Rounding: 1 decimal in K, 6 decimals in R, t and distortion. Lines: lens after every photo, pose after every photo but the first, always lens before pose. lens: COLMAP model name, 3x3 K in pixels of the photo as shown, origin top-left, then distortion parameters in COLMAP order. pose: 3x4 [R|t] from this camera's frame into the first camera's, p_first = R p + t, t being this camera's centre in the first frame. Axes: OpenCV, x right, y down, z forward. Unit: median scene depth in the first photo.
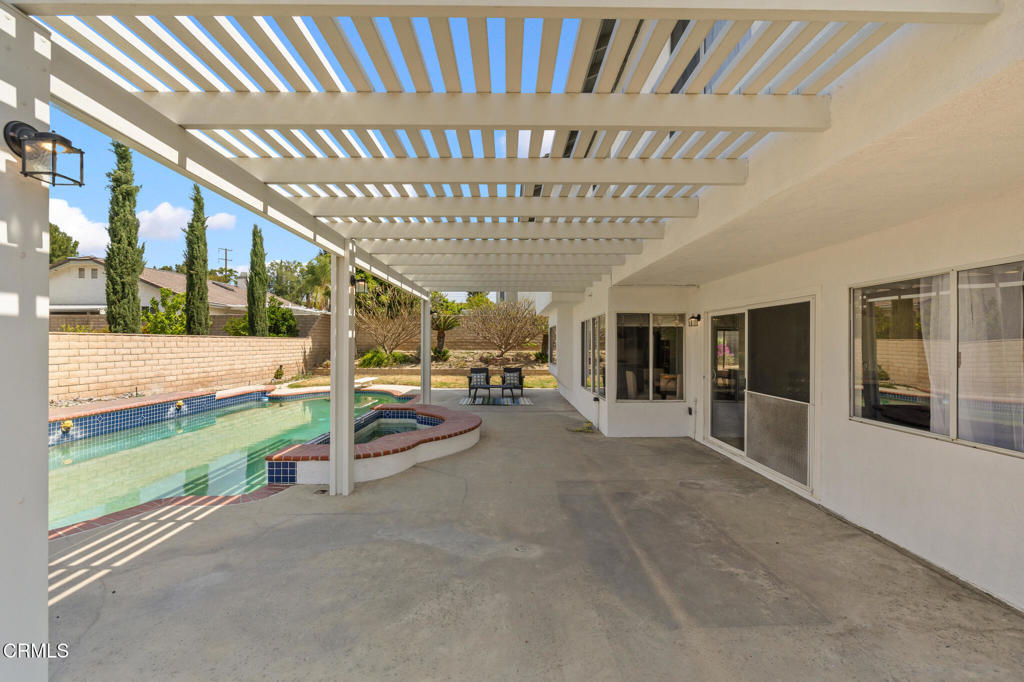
lens RADIAL K [[426.4, 0, 514.2], [0, 426.4, 341.7], [0, 0, 1]] dist [-0.000434, 0.000366]
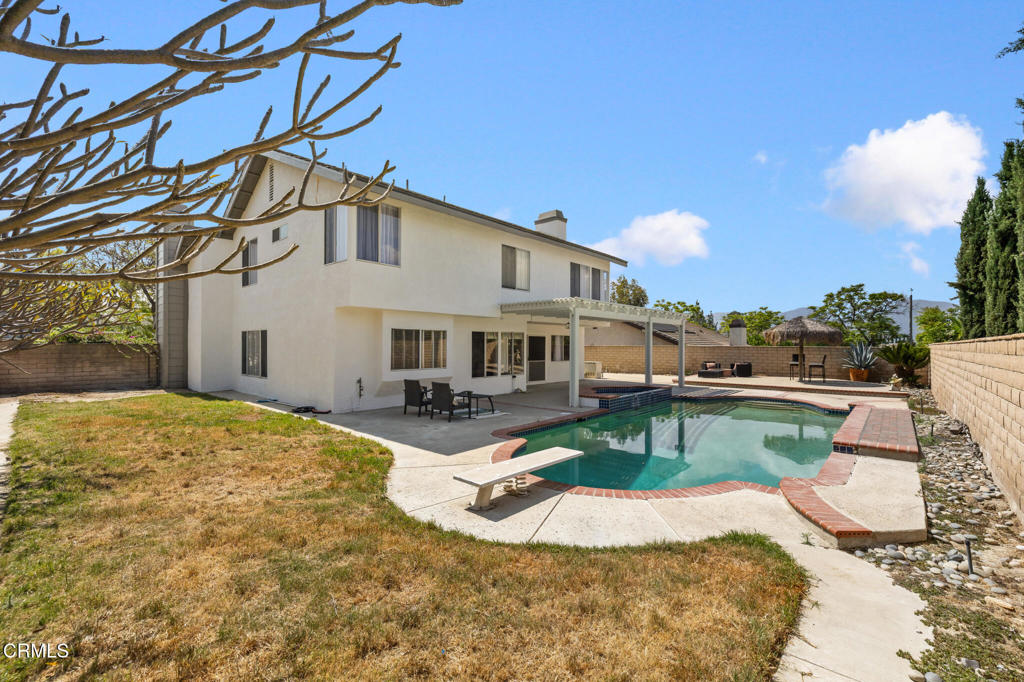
lens RADIAL K [[432.8, 0, 515.0], [0, 432.8, 341.6], [0, 0, 1]] dist [0.003009, -0.000069]
pose [[-0.735911, -0.002068, 0.677075, -1.114732], [-0.010190, 0.999916, -0.008021, -0.005355], [-0.677002, -0.012802, -0.735870, 2.442207]]
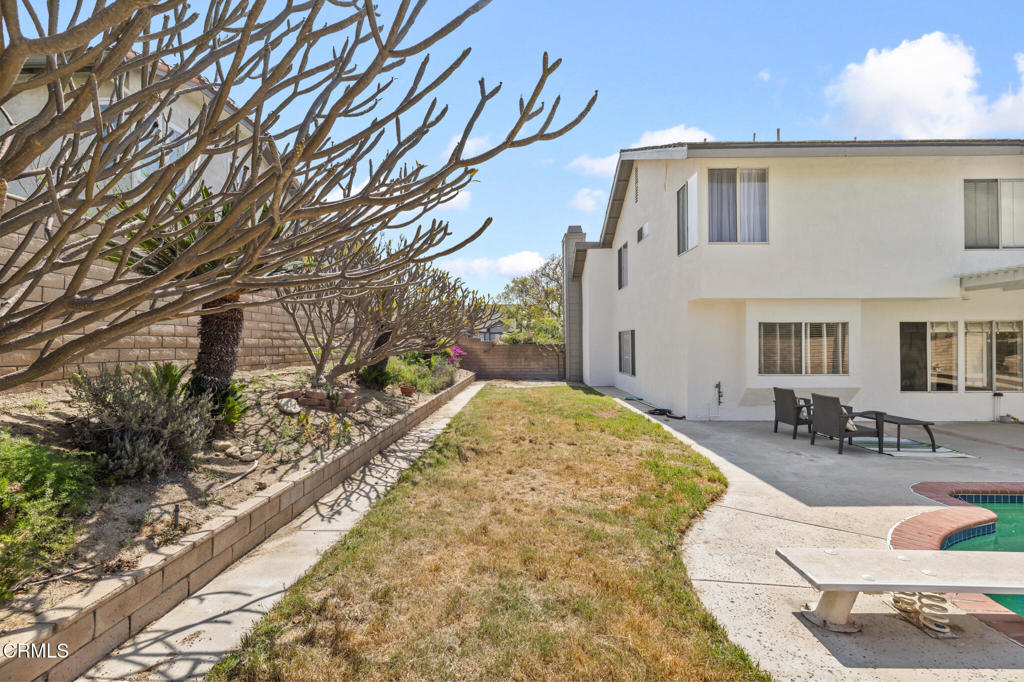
lens RADIAL K [[442.3, 0, 512.0], [0, 442.3, 341.0], [0, 0, 1]] dist [0.000062, -0.000265]
pose [[0.039914, 0.004086, 0.999195, -1.038621], [-0.000851, 0.999991, -0.004056, -0.001134], [-0.999203, -0.000689, 0.039917, 2.272217]]
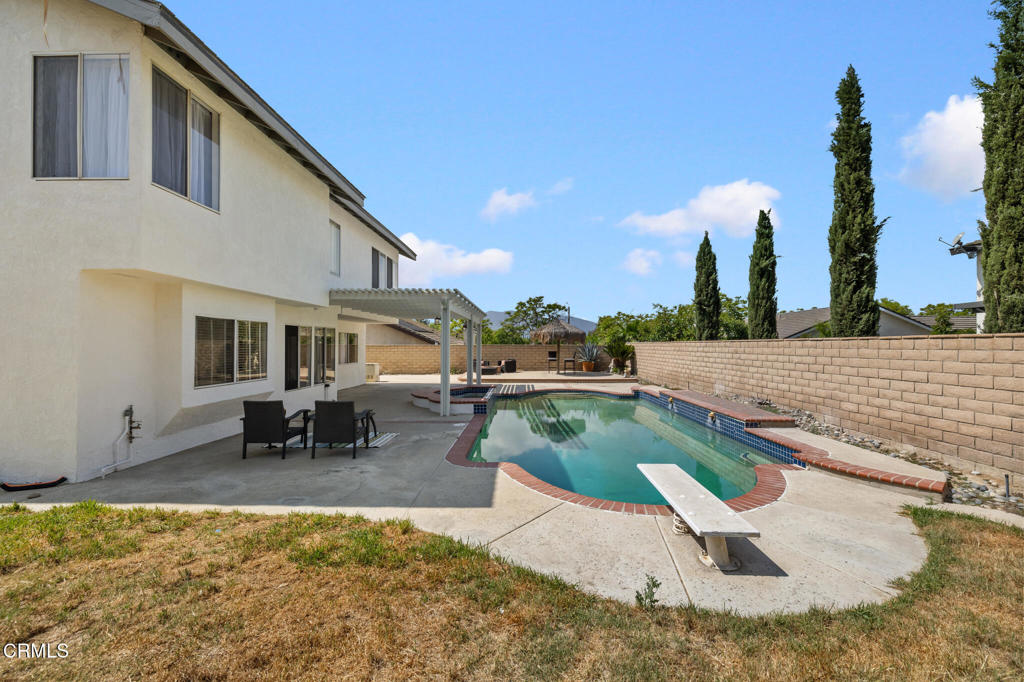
lens RADIAL K [[432.8, 0, 515.0], [0, 432.8, 341.6], [0, 0, 1]] dist [0.003009, -0.000069]
pose [[-0.999359, -0.005024, 0.035434, -0.497017], [-0.005455, 0.999912, -0.012091, 0.000576], [-0.035370, -0.012276, -0.999299, 2.477547]]
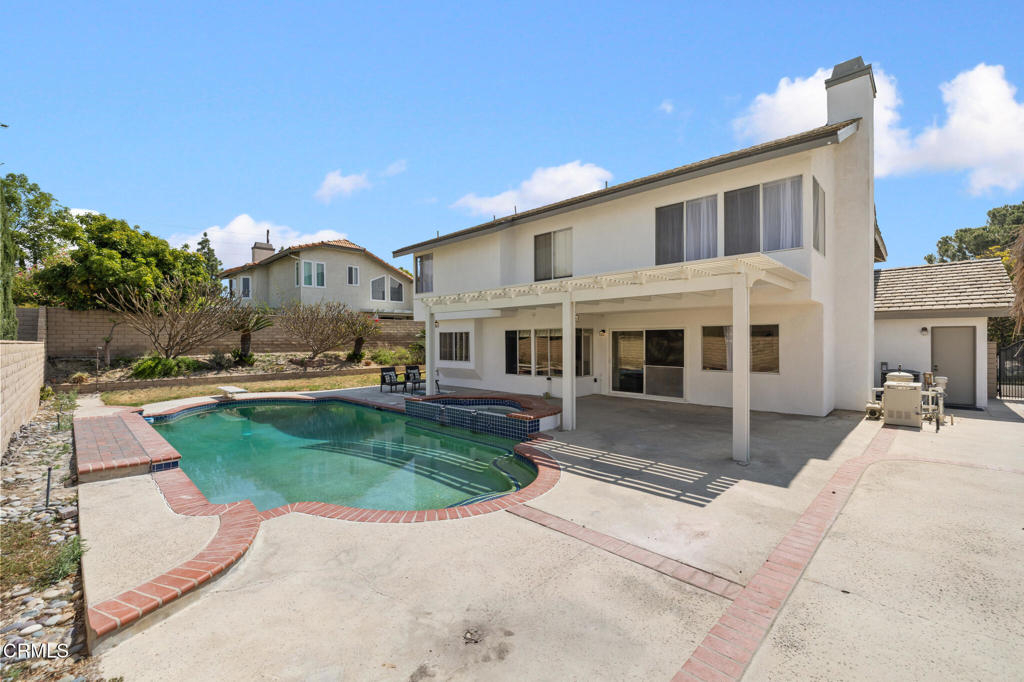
lens RADIAL K [[426.4, 0, 514.2], [0, 426.4, 341.7], [0, 0, 1]] dist [-0.000434, 0.000366]
pose [[0.706177, -0.009314, 0.707975, -1.098803], [0.005675, 0.999956, 0.007494, -0.023743], [-0.708013, -0.001274, 0.706198, -0.079079]]
